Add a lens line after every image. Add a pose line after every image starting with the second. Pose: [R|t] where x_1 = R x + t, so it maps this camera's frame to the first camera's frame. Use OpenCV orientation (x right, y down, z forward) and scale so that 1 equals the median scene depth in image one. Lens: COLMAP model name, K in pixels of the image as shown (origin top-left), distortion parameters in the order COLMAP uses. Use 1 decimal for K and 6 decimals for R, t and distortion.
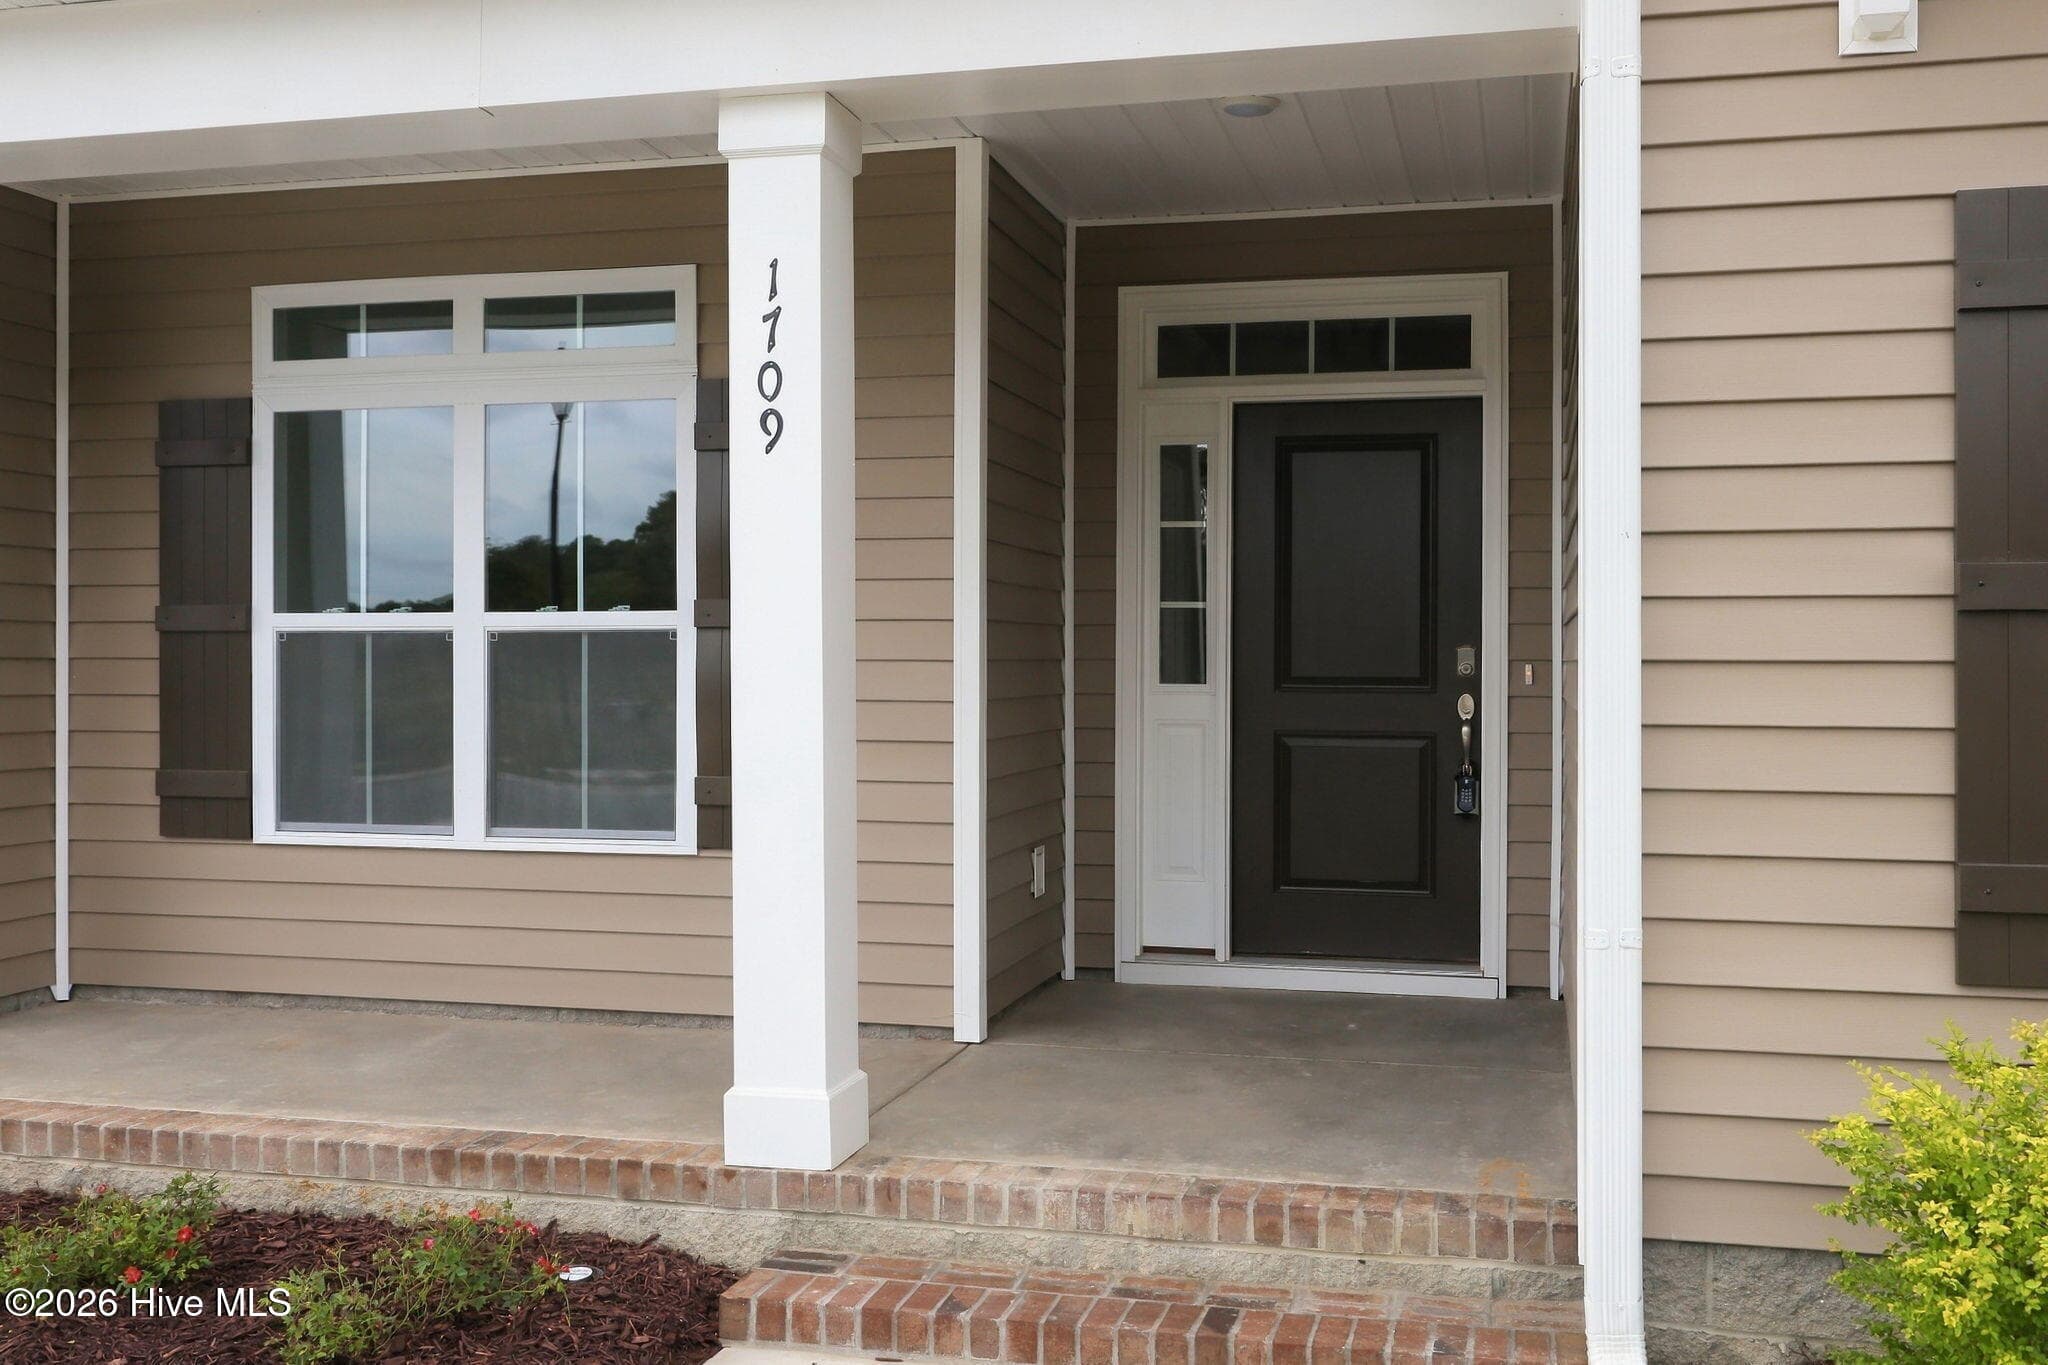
lens RADIAL K [[1972.3, 0, 1024.0], [0, 1972.3, 682.5], [0, 0, 1]] dist [0.012867, 0.010247]
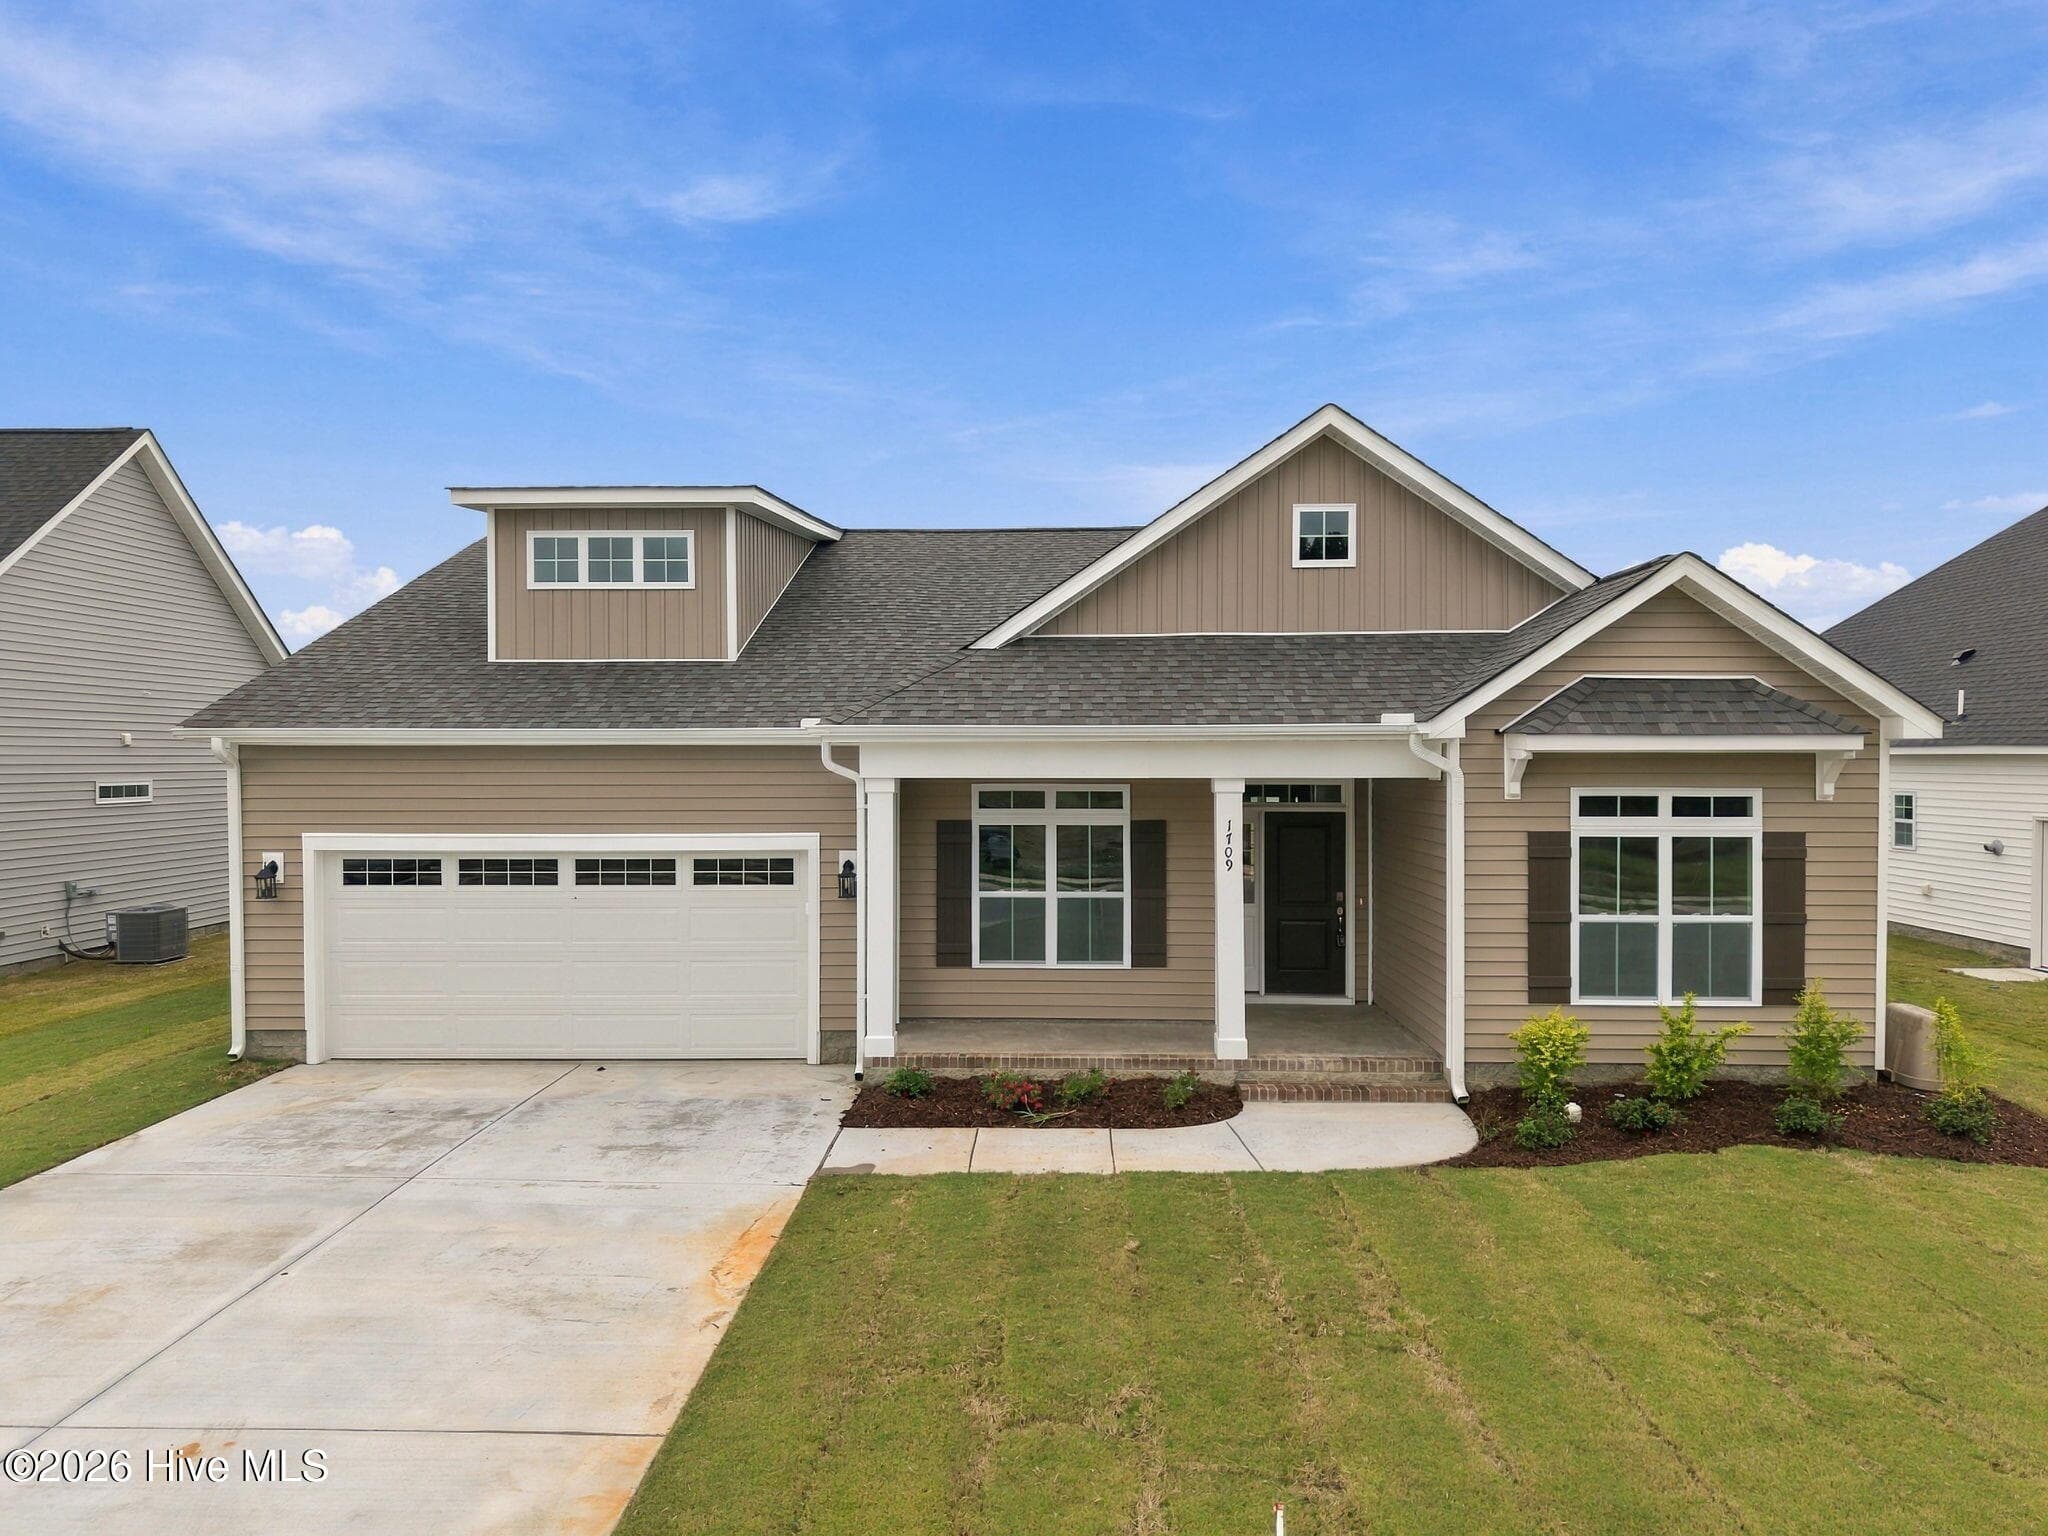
lens RADIAL K [[1375.0, 0, 1010.0], [0, 1375.0, 779.2], [0, 0, 1]] dist [0.039525, -0.029283]
pose [[0.978485, -0.005866, 0.206237, -0.798552], [0.004261, 0.999957, 0.008226, -0.233032], [-0.206276, -0.007170, 0.978468, -1.104006]]
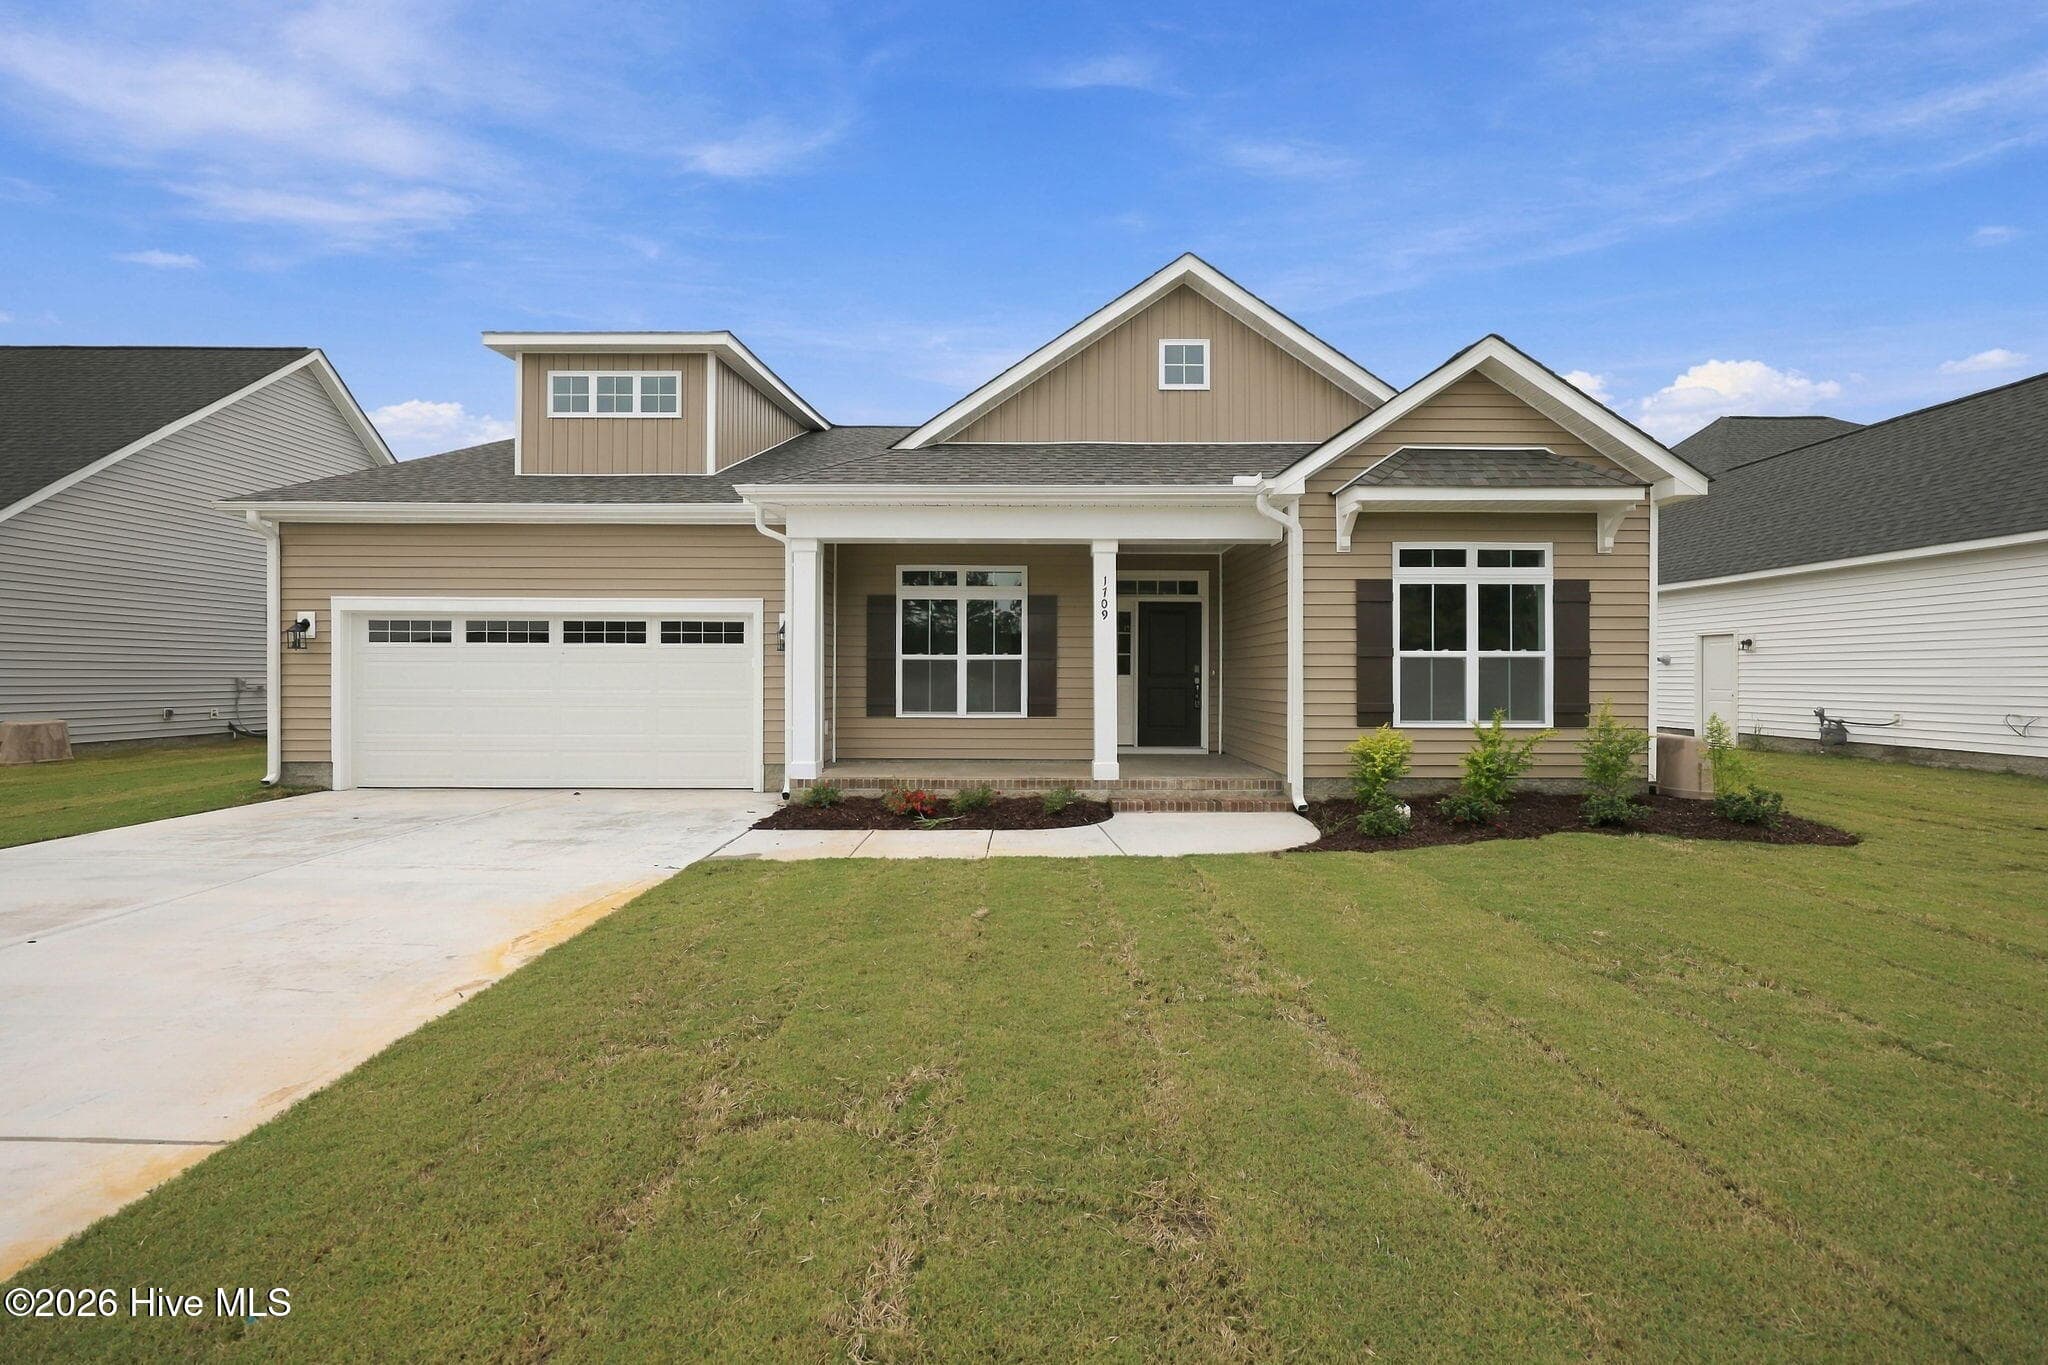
lens RADIAL K [[826.5, 0, 1018.5], [0, 826.5, 674.7], [0, 0, 1]] dist [0.001016, 0.000178]
pose [[0.972761, 0.003345, 0.231786, -0.550400], [-0.000578, 0.999928, -0.012007, 0.022240], [-0.231810, 0.011546, 0.972693, -0.565117]]
